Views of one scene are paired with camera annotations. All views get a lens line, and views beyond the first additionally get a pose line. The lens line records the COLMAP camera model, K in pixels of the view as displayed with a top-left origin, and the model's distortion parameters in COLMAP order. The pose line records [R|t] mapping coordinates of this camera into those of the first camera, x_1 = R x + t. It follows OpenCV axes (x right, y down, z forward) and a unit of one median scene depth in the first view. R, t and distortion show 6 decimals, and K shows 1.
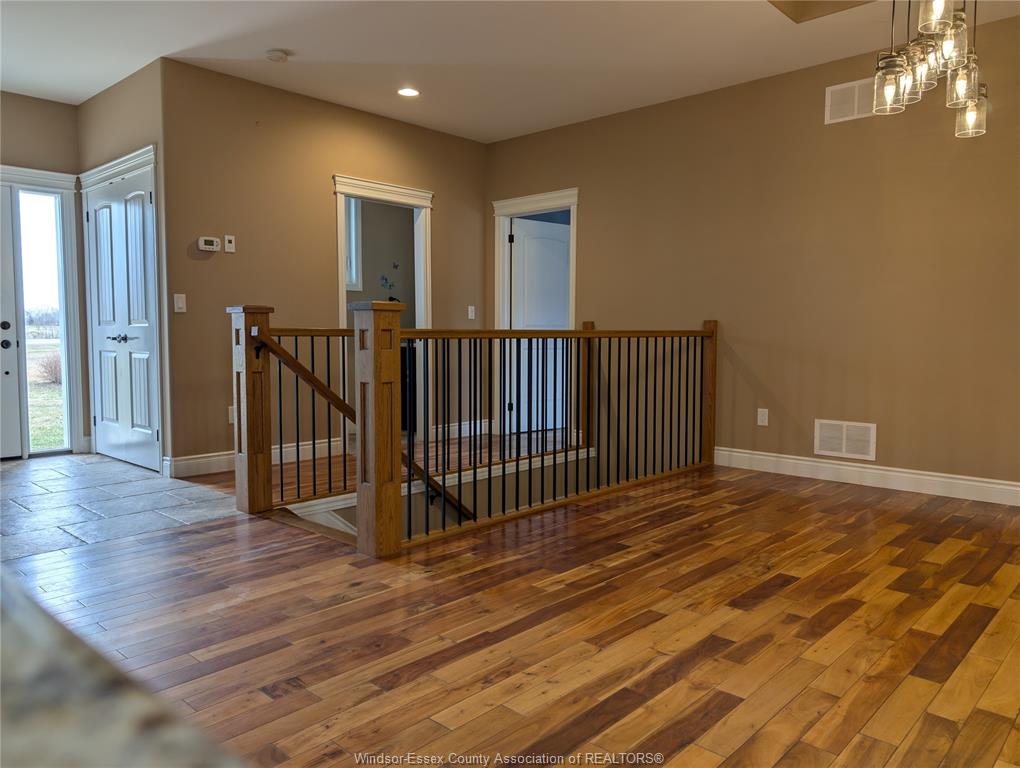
lens RADIAL K [[733.0, 0, 521.0], [0, 733.0, 391.8], [0, 0, 1]] dist [0.028300, -0.038029]
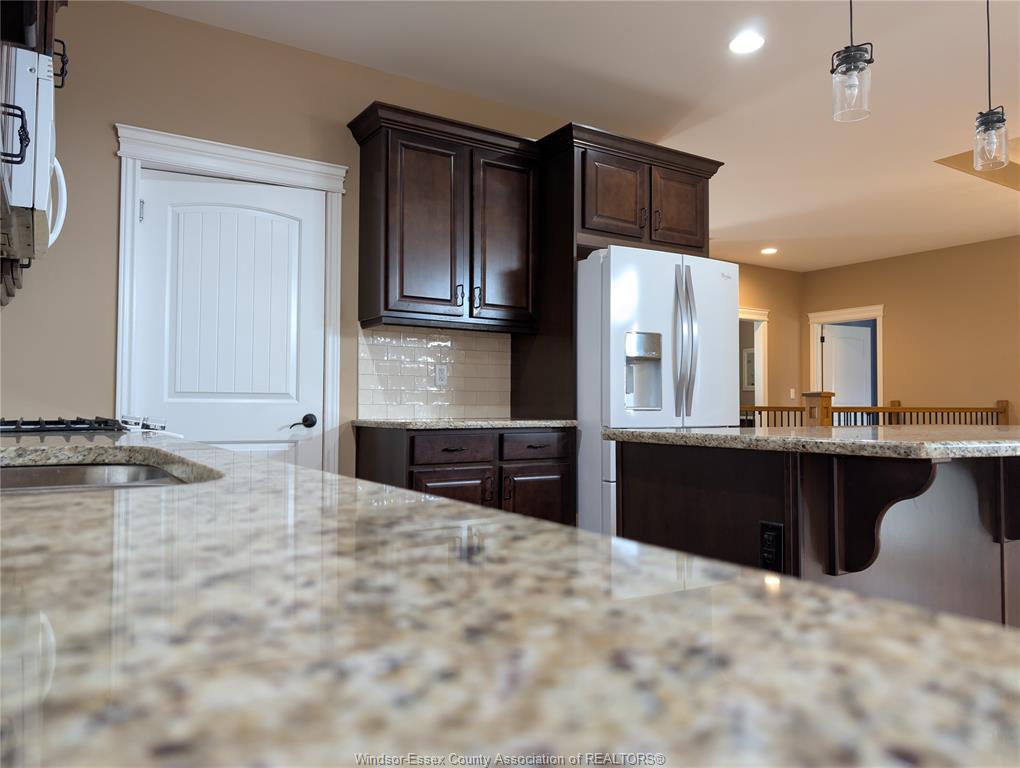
lens RADIAL K [[733.0, 0, 524.4], [0, 733.0, 385.9], [0, 0, 1]] dist [0.028300, -0.038029]
pose [[0.967568, -0.005730, -0.252546, -0.245781], [-0.022266, 0.993917, -0.107856, 0.042817], [0.251628, 0.109981, 0.961555, -0.526214]]
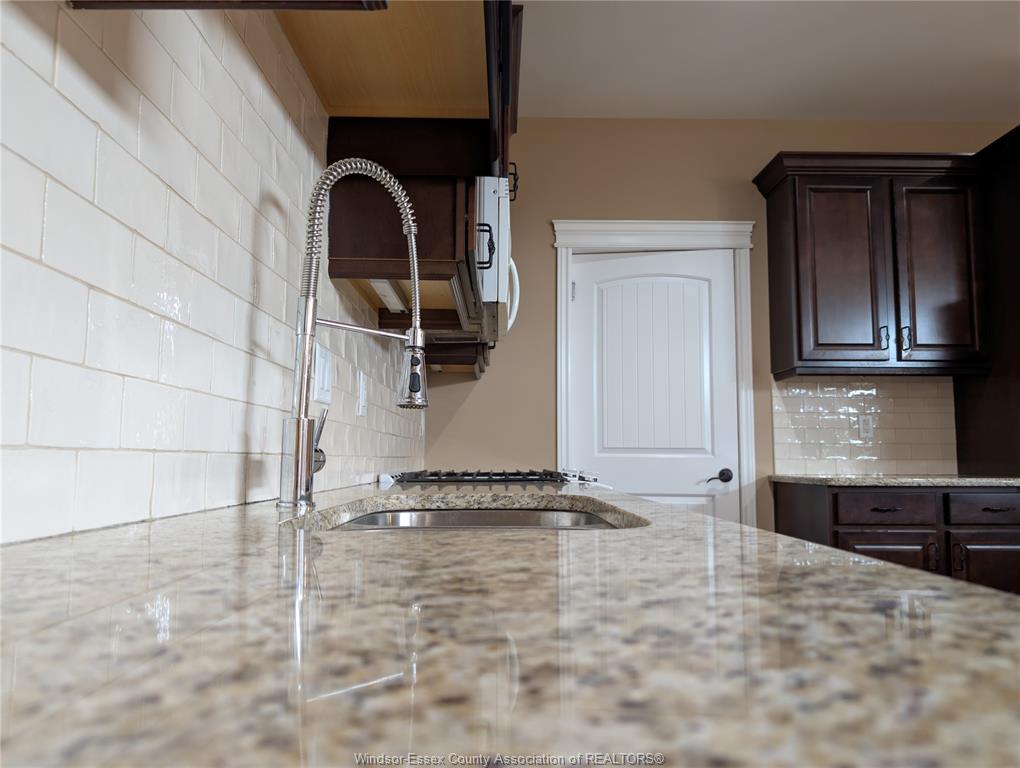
lens RADIAL K [[733.0, 0, 520.6], [0, 733.0, 389.4], [0, 0, 1]] dist [0.028300, -0.038029]
pose [[0.689851, -0.069453, -0.720612, -0.242519], [-0.060256, 0.986425, -0.152756, 0.043201], [0.721439, 0.148800, 0.676302, -0.531418]]
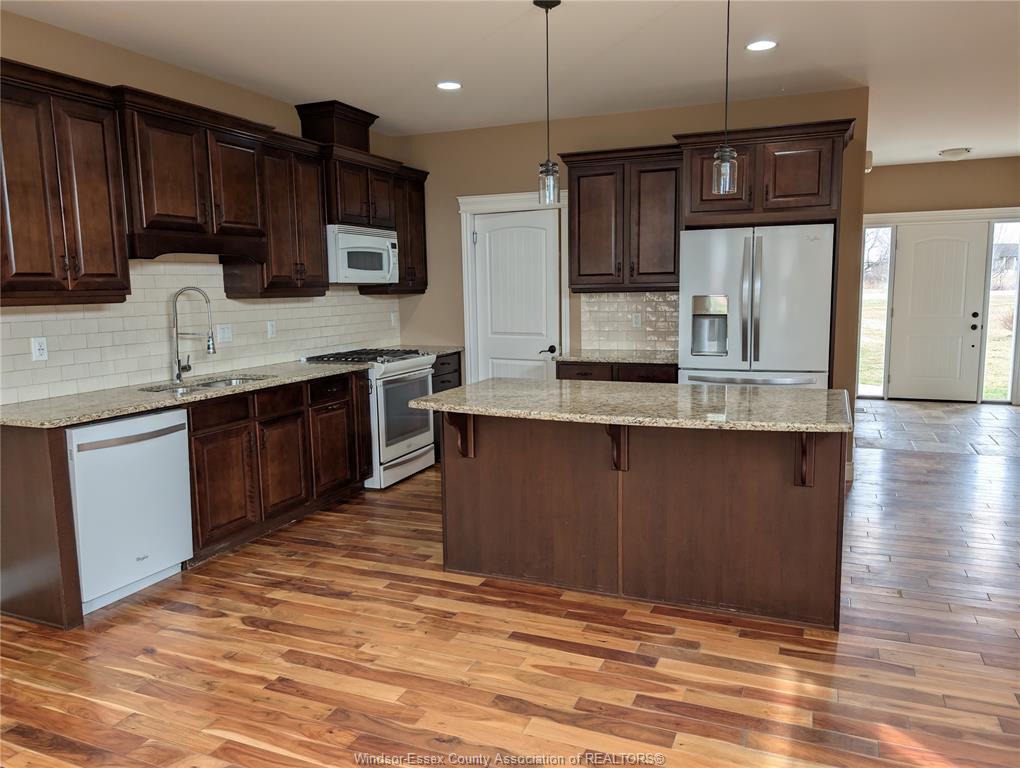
lens RADIAL K [[733.0, 0, 531.2], [0, 733.0, 387.9], [0, 0, 1]] dist [0.028300, -0.038029]
pose [[0.347385, 0.123645, -0.929535, 0.396579], [-0.061634, 0.992136, 0.108938, -0.047510], [0.935695, 0.019447, 0.352274, -0.374289]]
